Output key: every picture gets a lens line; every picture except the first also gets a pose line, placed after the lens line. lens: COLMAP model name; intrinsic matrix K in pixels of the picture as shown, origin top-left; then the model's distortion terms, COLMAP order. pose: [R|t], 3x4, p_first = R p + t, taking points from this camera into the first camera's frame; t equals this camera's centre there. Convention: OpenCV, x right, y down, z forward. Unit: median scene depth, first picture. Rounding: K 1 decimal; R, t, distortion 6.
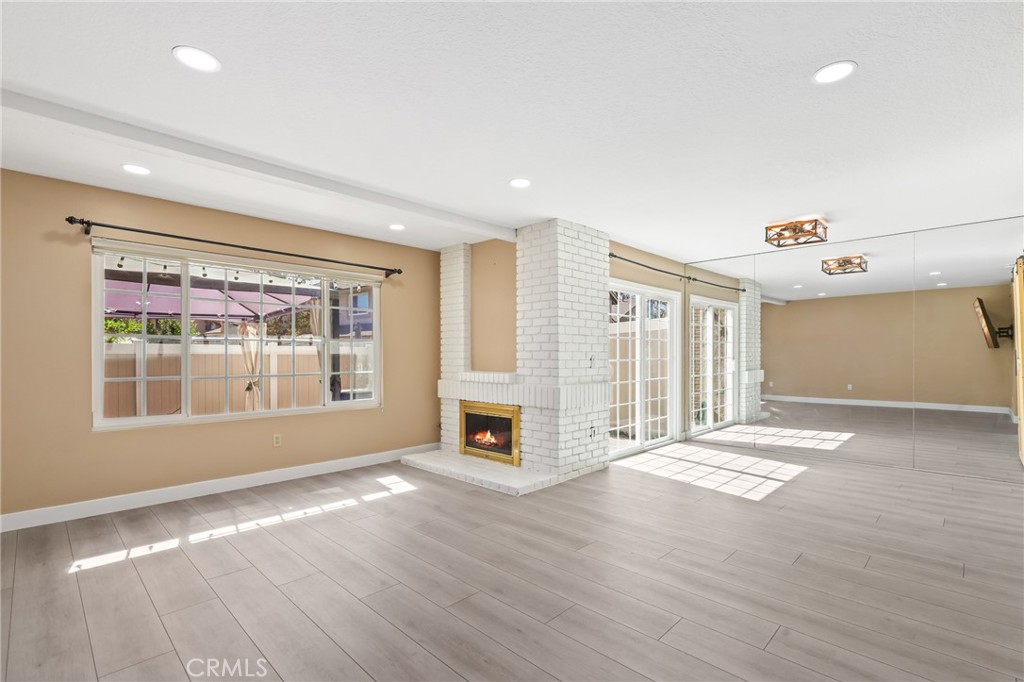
lens RADIAL K [[470.8, 0, 527.5], [0, 470.8, 349.1], [0, 0, 1]] dist [0.004007, 0.000519]
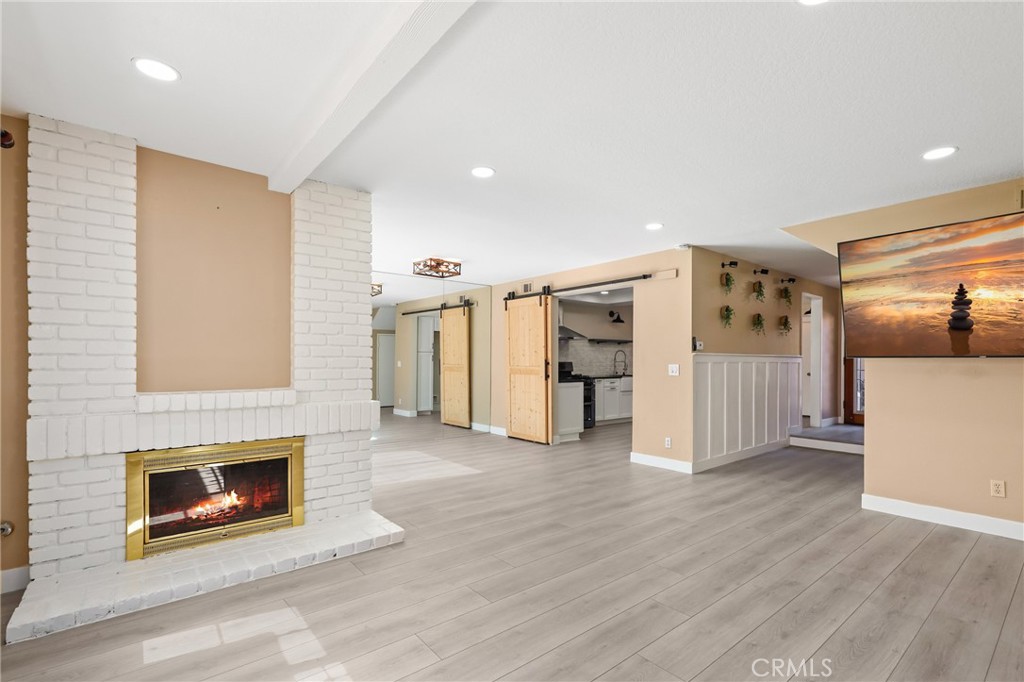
lens RADIAL K [[473.8, 0, 516.7], [0, 473.8, 358.8], [0, 0, 1]] dist [0.001762, 0.000309]
pose [[0.125565, 0.006994, 0.992061, -0.726927], [-0.014416, 0.999882, -0.005224, 0.007705], [-0.991981, -0.013645, 0.125651, 0.659031]]
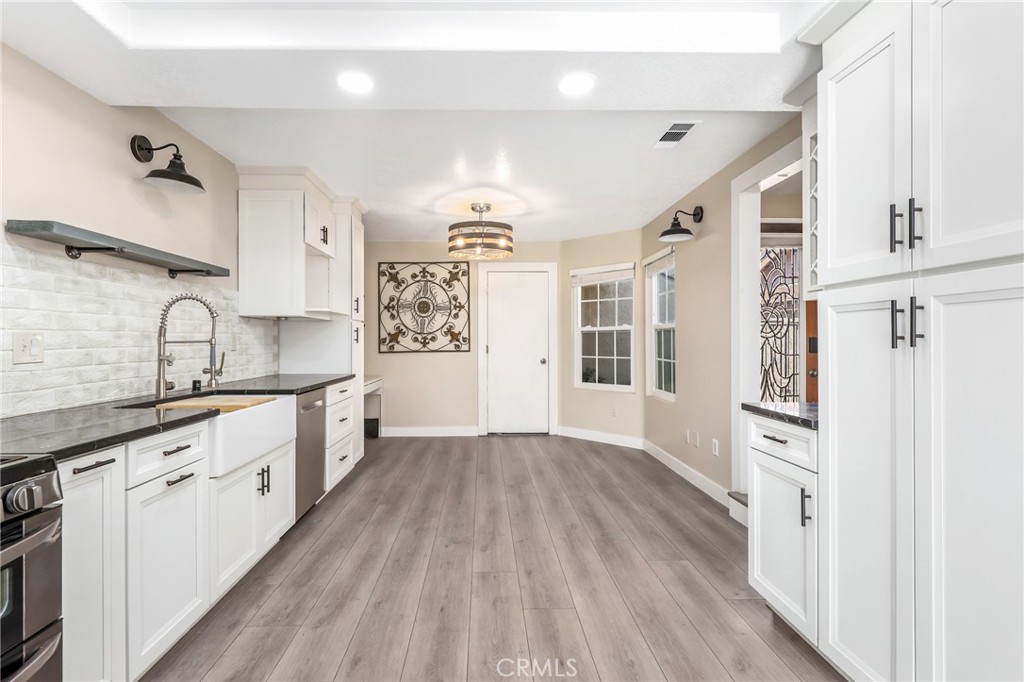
lens RADIAL K [[487.9, 0, 492.6], [0, 487.9, 339.8], [0, 0, 1]] dist [-0.000900, -0.000078]
pose [[-0.700818, 0.004283, 0.713327, 0.899902], [-0.005088, 0.999927, -0.011003, 0.004974], [-0.713322, -0.011341, -0.700745, 0.600813]]
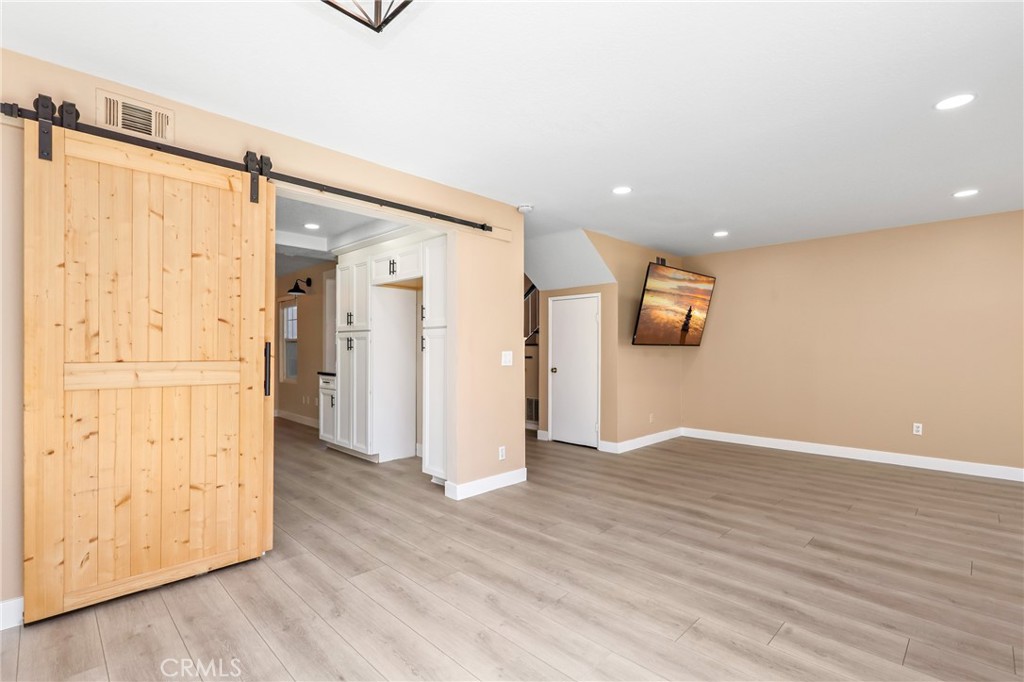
lens RADIAL K [[470.8, 0, 527.5], [0, 470.8, 349.1], [0, 0, 1]] dist [0.004007, 0.000519]
pose [[-0.999953, -0.000804, 0.009701, 0.482123], [-0.000916, 0.999932, -0.011594, 0.015744], [-0.009691, -0.011602, -0.999886, 1.364679]]
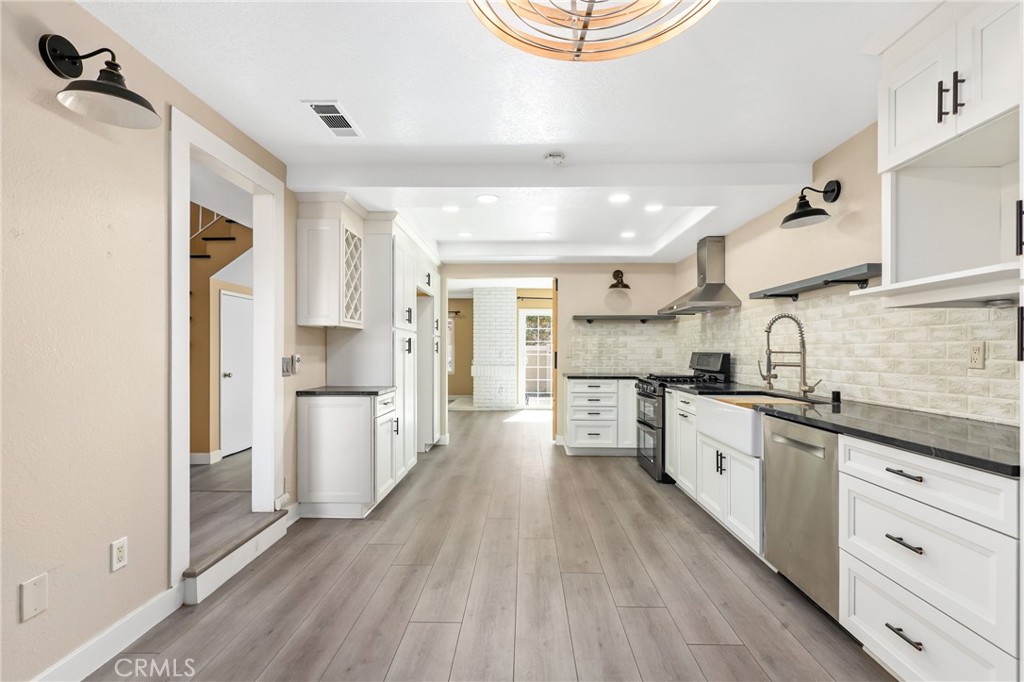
lens RADIAL K [[464.0, 0, 513.8], [0, 464.0, 349.7], [0, 0, 1]] dist [-0.003038, 0.000129]
pose [[0.669457, 0.001393, -0.742849, 1.797544], [0.005416, 0.999963, 0.006755, -0.007485], [0.742831, -0.008545, 0.669425, -0.290873]]
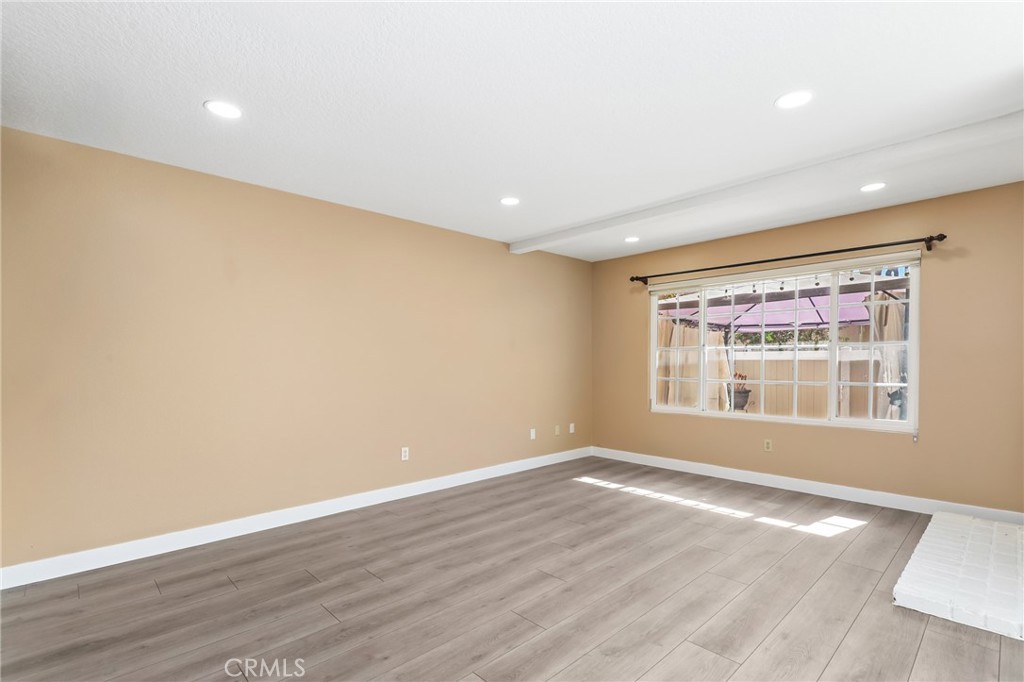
lens RADIAL K [[479.9, 0, 513.1], [0, 479.9, 368.6], [0, 0, 1]] dist [-0.000911, -0.000096]
pose [[-0.049704, 0.012339, -0.998688, 0.546843], [0.014866, 0.999822, 0.011614, 0.007042], [0.998653, -0.014269, -0.049878, 0.517575]]
